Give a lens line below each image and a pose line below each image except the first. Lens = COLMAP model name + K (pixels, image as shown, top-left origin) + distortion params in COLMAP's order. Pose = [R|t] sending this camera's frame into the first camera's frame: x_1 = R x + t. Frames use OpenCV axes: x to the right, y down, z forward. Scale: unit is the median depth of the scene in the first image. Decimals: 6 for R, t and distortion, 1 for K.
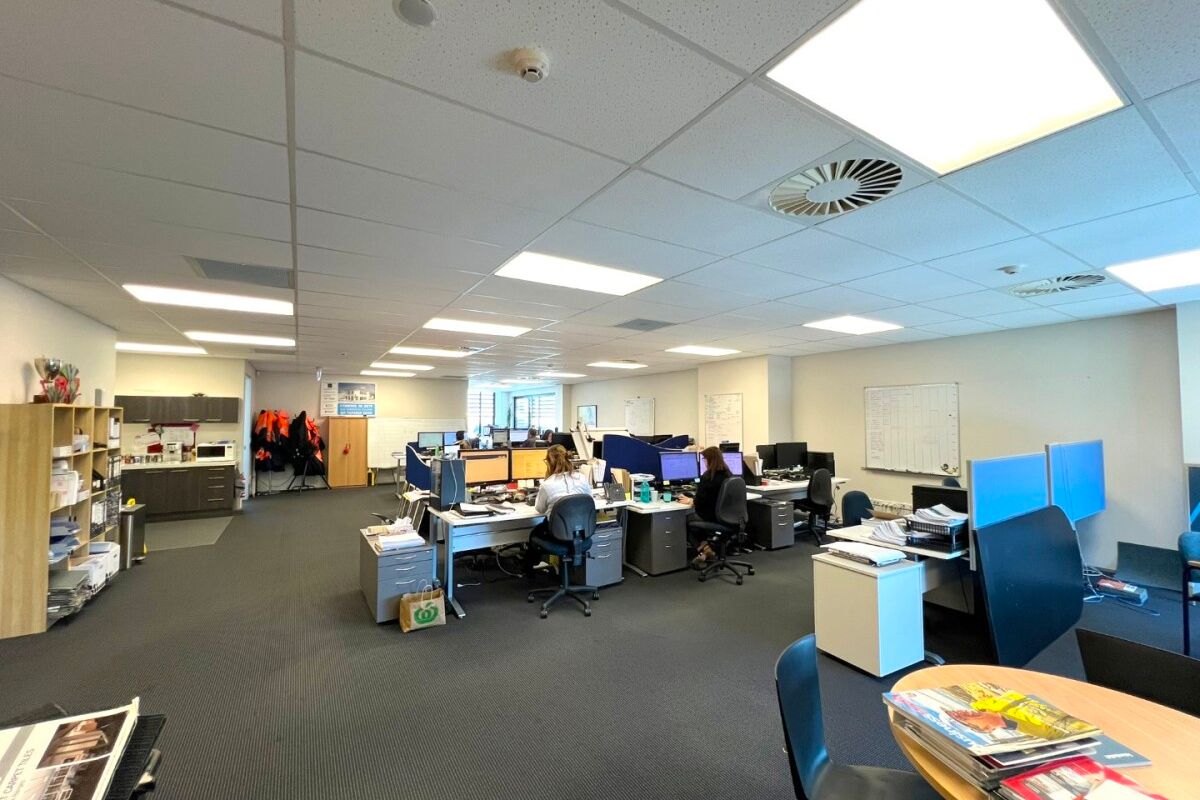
lens RADIAL K [[479.5, 0, 601.3], [0, 479.5, 402.4], [0, 0, 1]] dist [-0.001676, -0.000007]
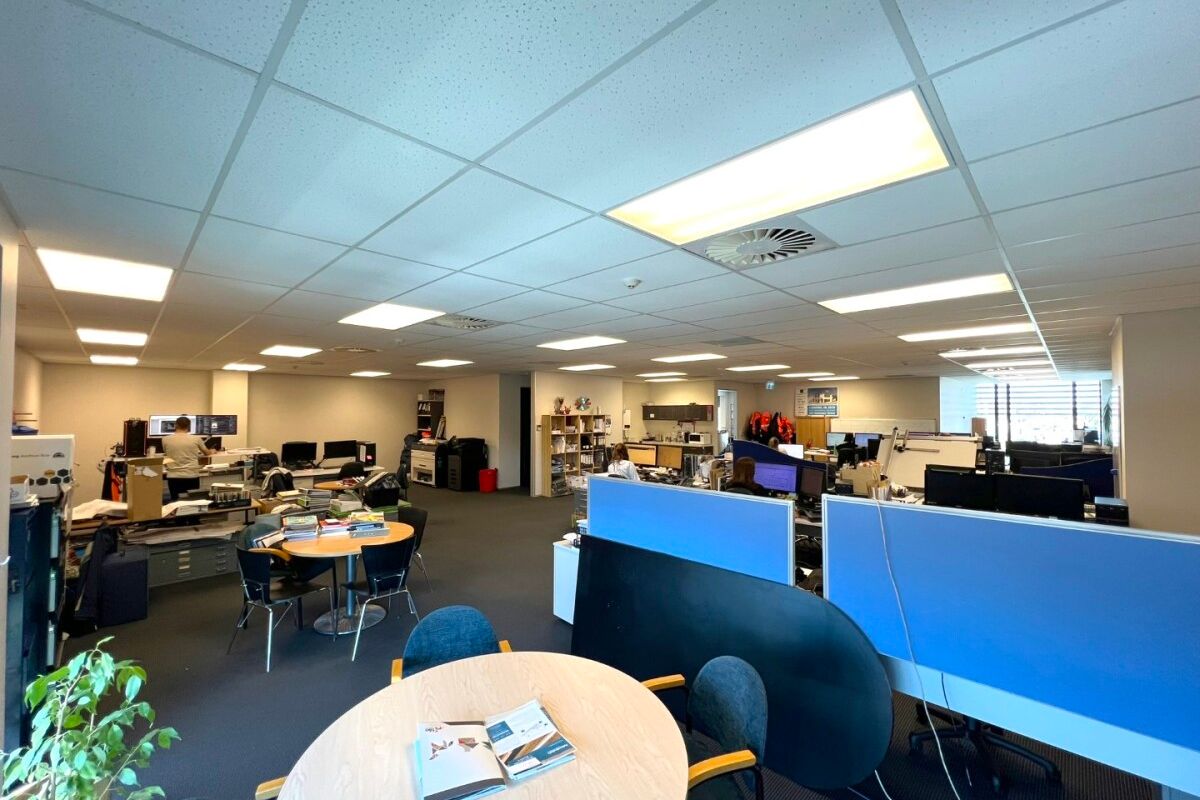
lens RADIAL K [[479.5, 0, 601.2], [0, 479.5, 405.7], [0, 0, 1]] dist [-0.001676, -0.000007]
pose [[0.227899, -0.011270, -0.973620, 0.704851], [0.030879, 0.999514, -0.004342, -0.011620], [0.973195, -0.029074, 0.228136, 0.299257]]
